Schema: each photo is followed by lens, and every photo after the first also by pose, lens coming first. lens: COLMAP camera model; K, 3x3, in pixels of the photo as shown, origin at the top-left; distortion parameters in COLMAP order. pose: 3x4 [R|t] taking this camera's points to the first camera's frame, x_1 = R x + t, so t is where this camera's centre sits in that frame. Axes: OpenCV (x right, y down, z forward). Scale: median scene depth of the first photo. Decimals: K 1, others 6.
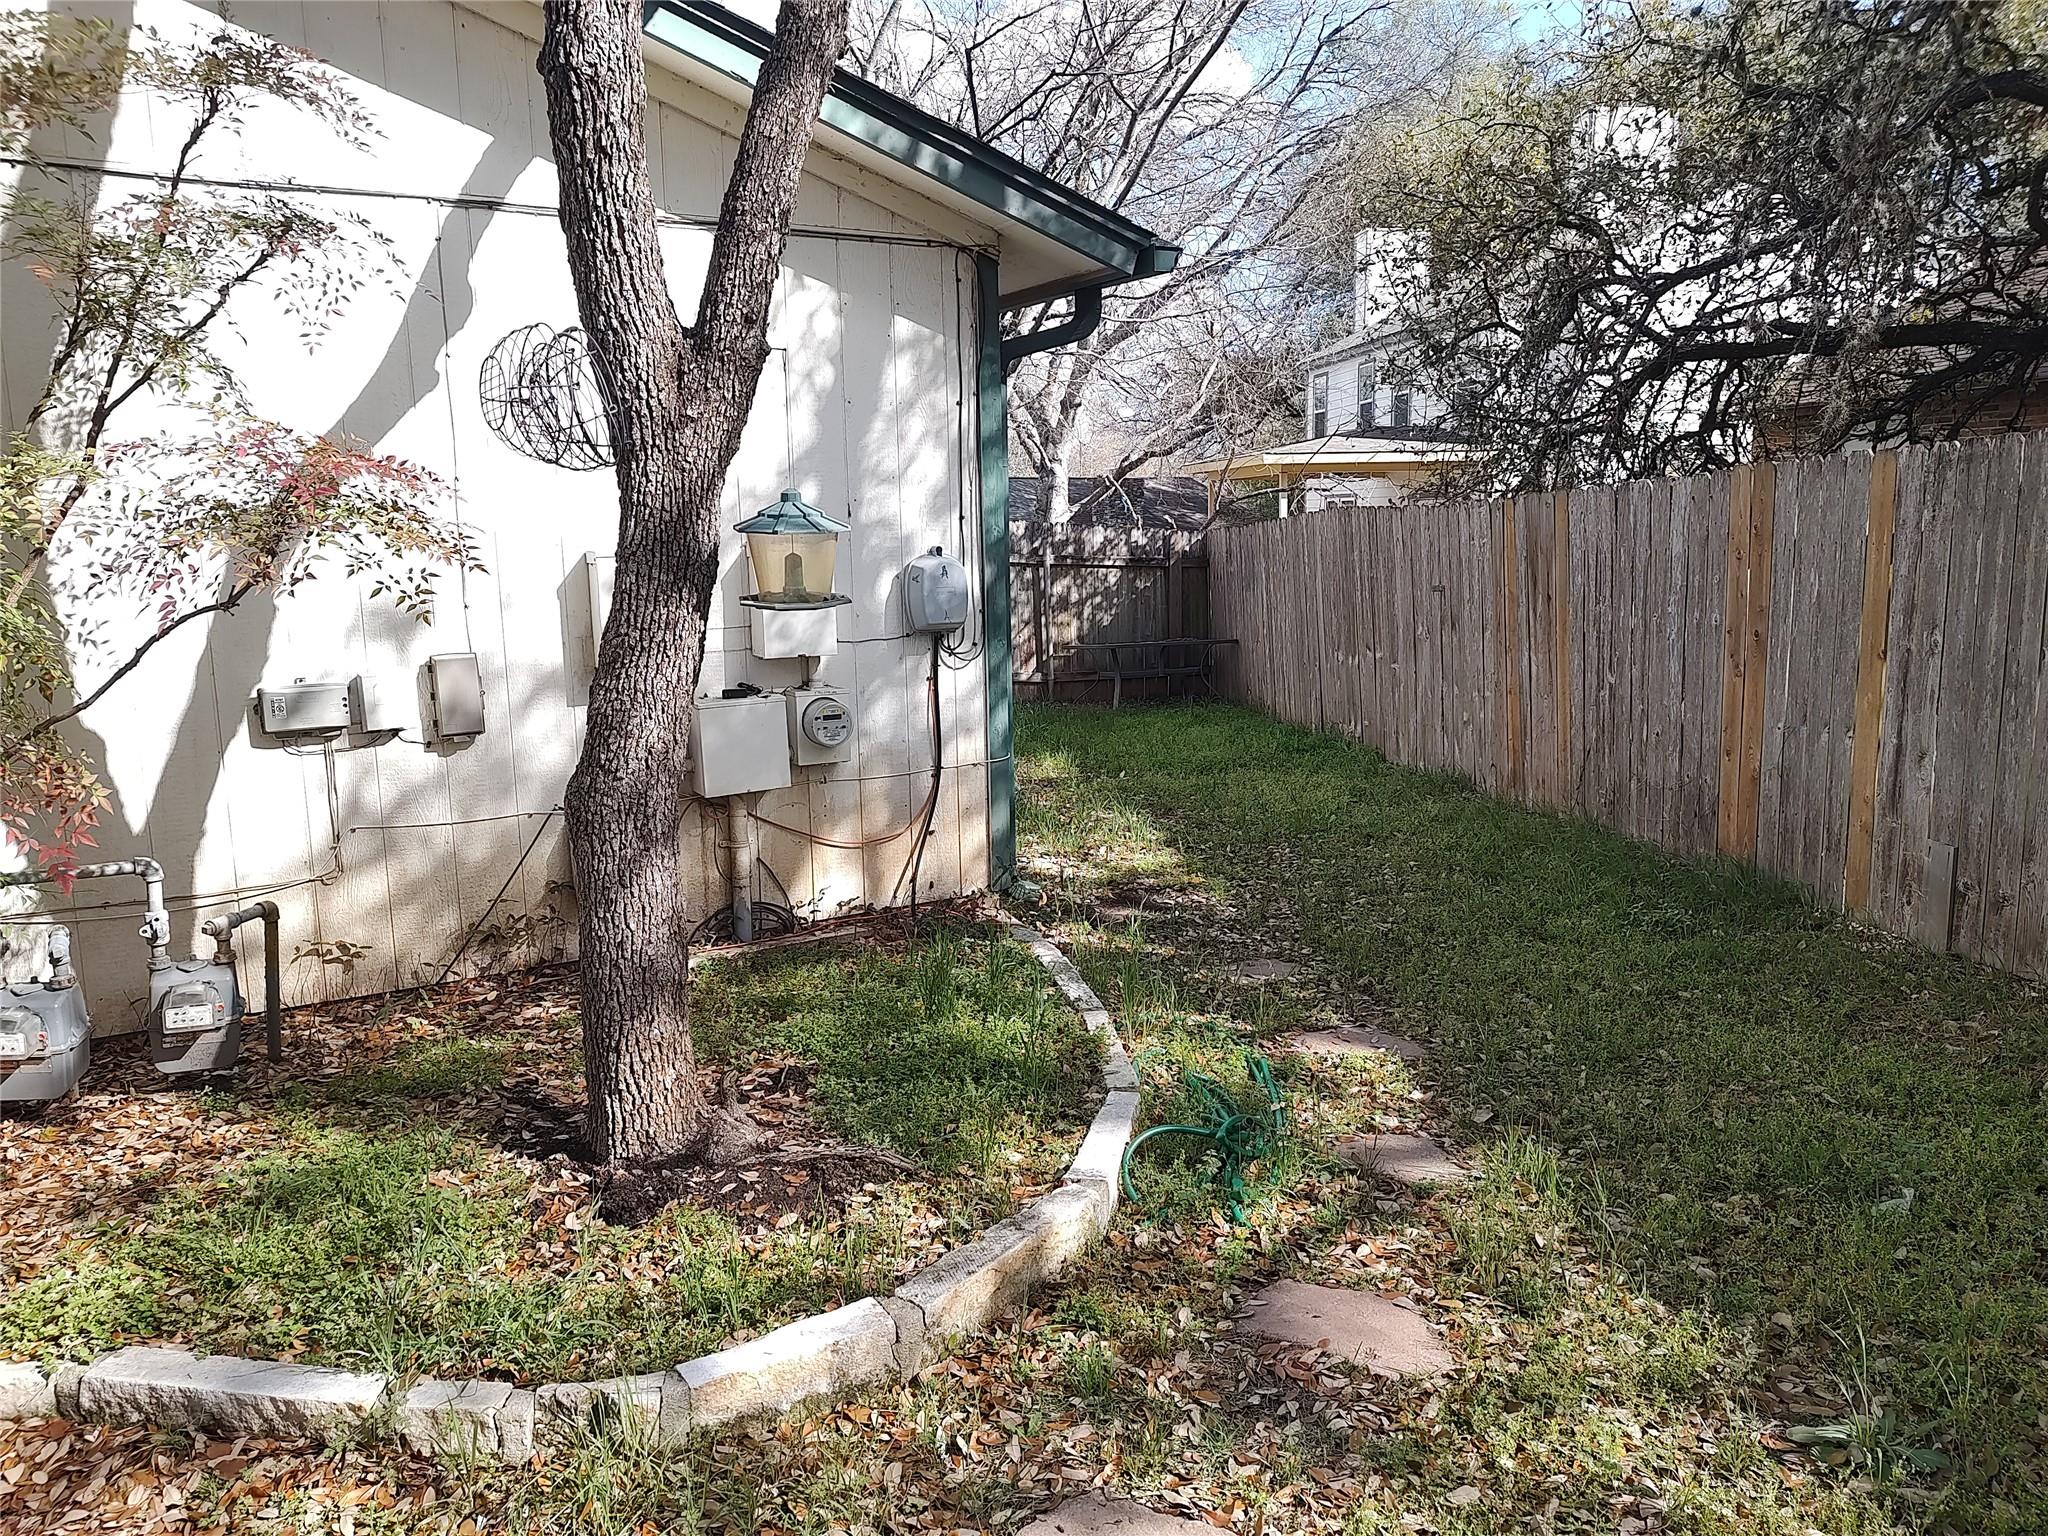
lens RADIAL K [[1421.0, 0, 1024.0], [0, 1421.0, 768.0], [0, 0, 1]] dist [0.004236, -0.019905]
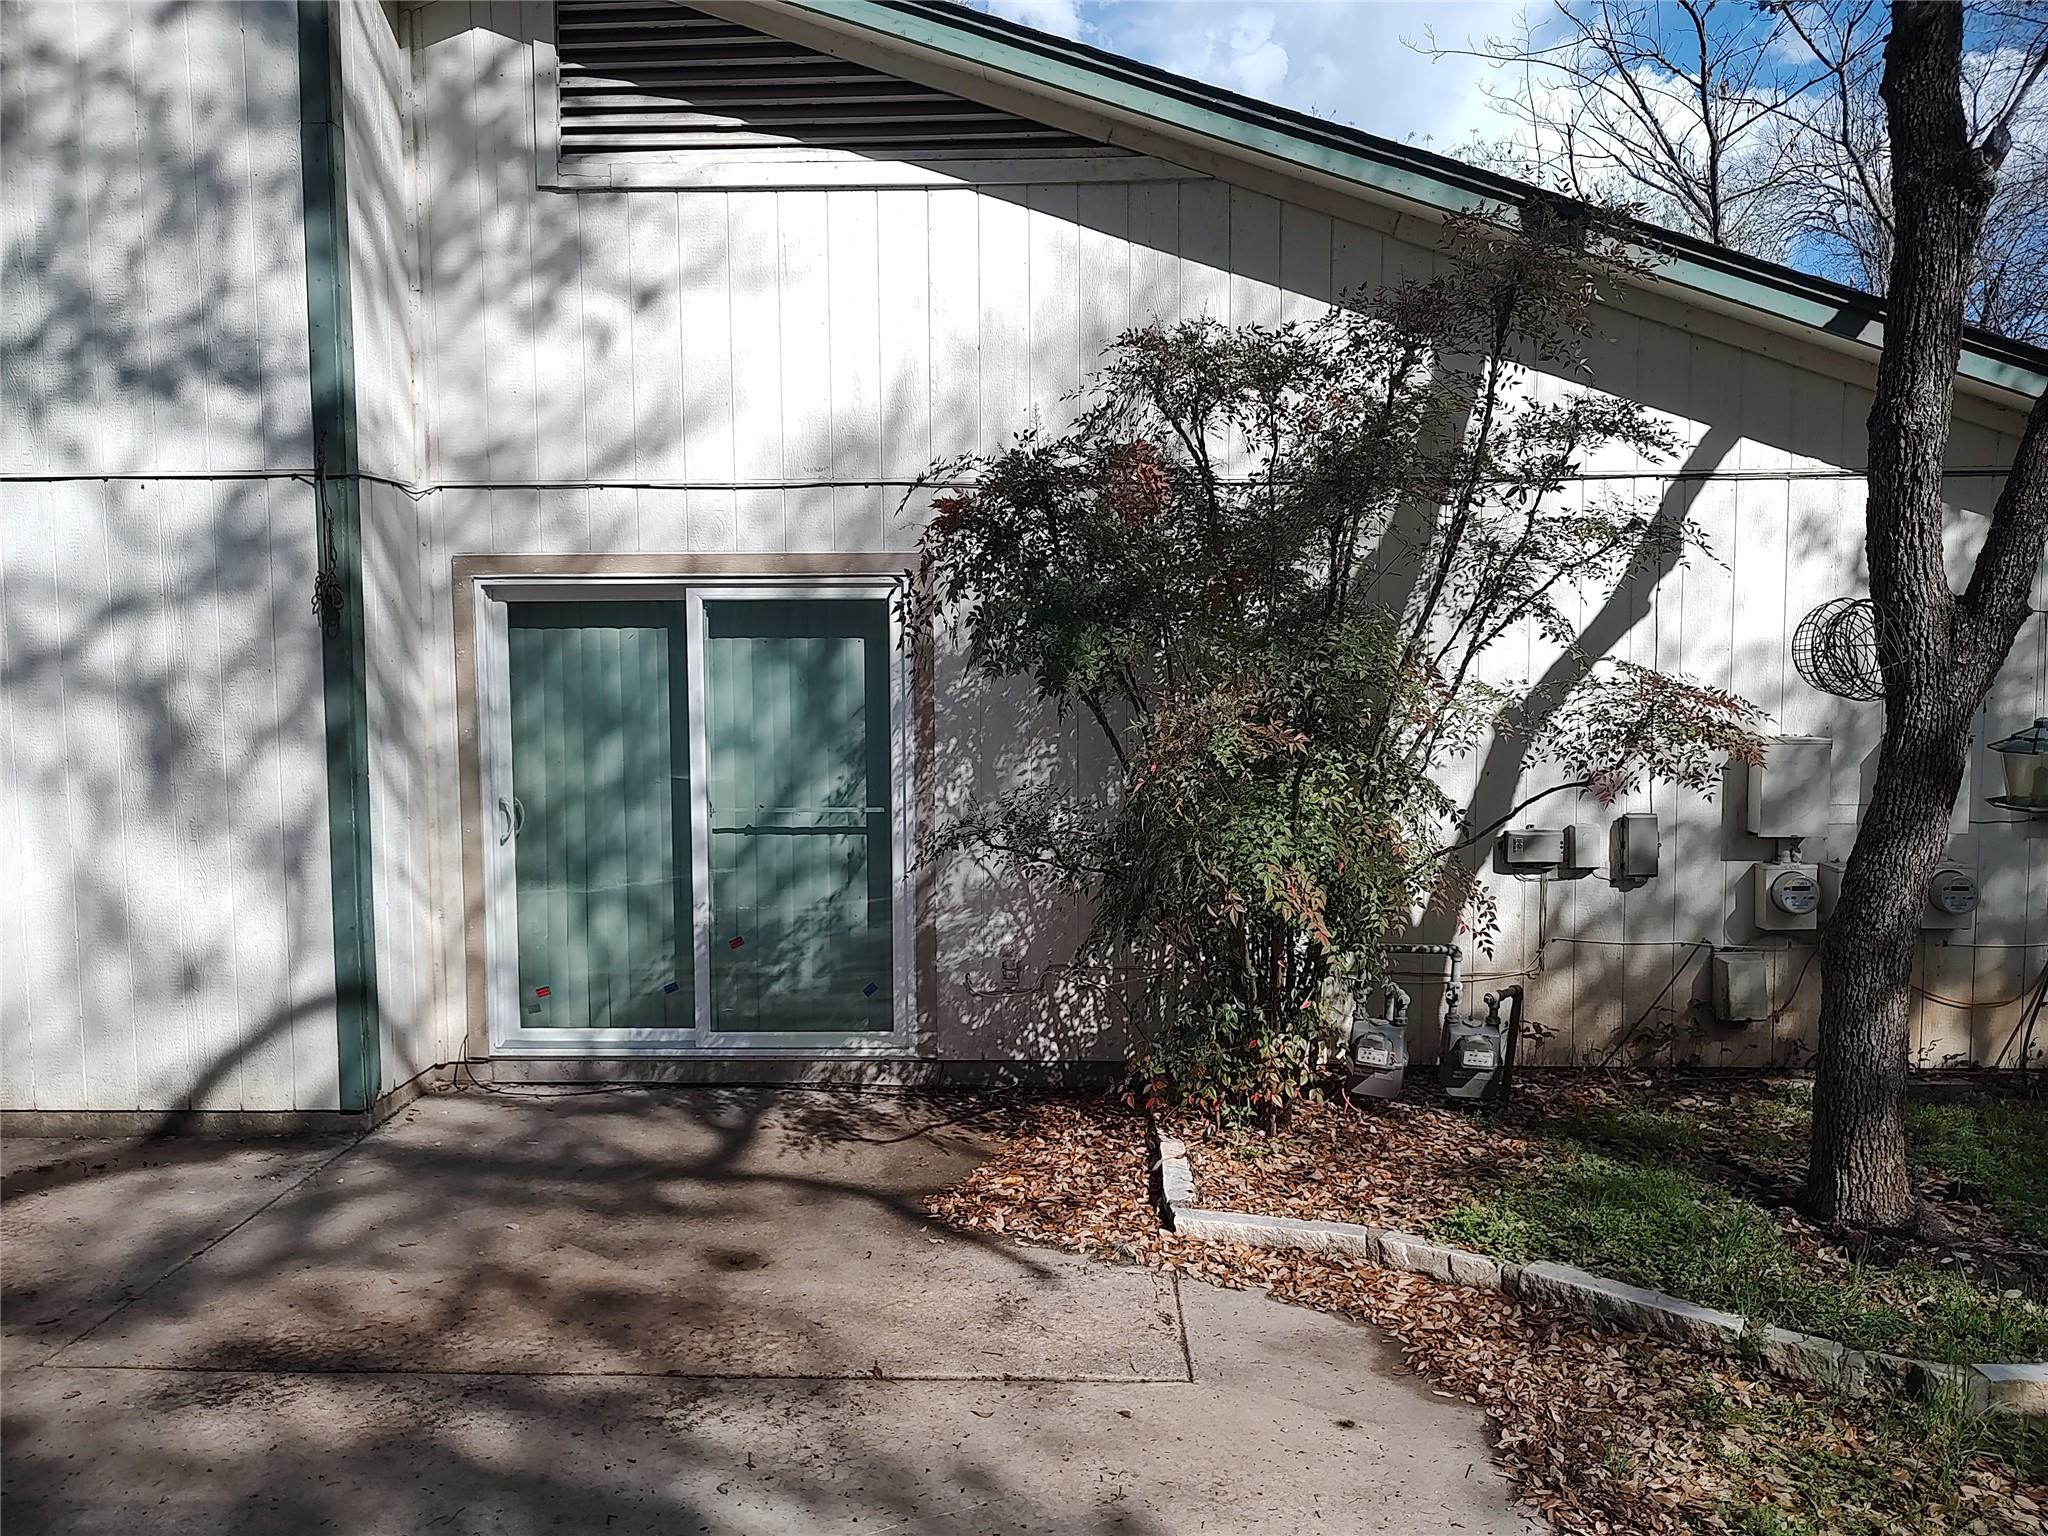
lens RADIAL K [[1421.0, 0, 1024.0], [0, 1421.0, 768.0], [0, 0, 1]] dist [0.004236, -0.019905]
pose [[0.836532, 0.052862, -0.545362, -0.224835], [-0.100665, 0.993220, -0.058138, 0.014256], [0.538591, 0.103533, 0.836182, -0.534906]]
